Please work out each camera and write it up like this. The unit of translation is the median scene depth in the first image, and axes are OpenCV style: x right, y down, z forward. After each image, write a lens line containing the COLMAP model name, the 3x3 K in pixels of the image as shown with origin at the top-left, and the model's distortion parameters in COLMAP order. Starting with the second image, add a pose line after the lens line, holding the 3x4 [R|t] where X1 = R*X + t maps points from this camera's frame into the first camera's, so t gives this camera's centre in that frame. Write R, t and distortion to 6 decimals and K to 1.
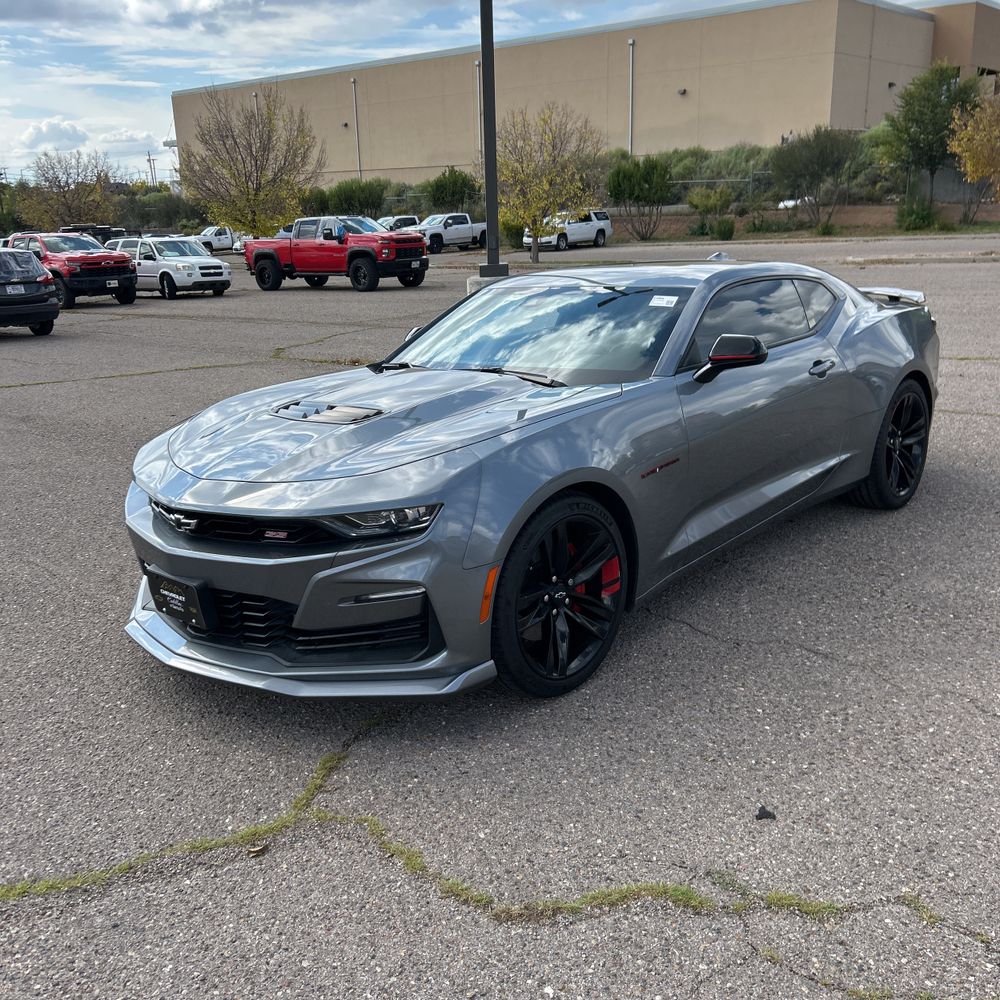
lens RADIAL K [[1015.0, 0, 500.0], [0, 1015.0, 500.0], [0, 0, 1]] dist [0.018164, -0.007592]
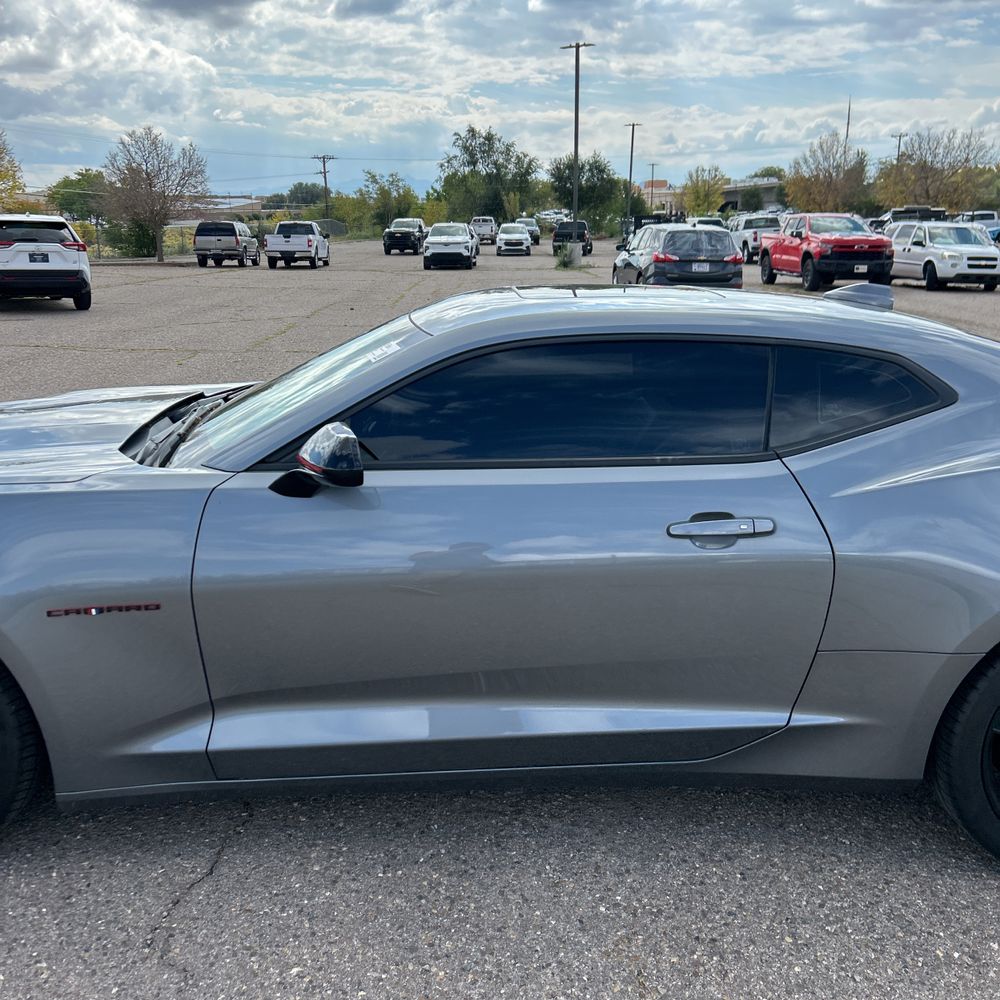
lens RADIAL K [[1018.2, 0, 500.0], [0, 1018.2, 500.0], [0, 0, 1]] dist [0.011760, -0.016962]
pose [[0.668048, 0.232335, -0.706917, 0.104590], [-0.220421, 0.969157, 0.110222, -0.030731], [0.710722, 0.082185, 0.698656, 0.102750]]
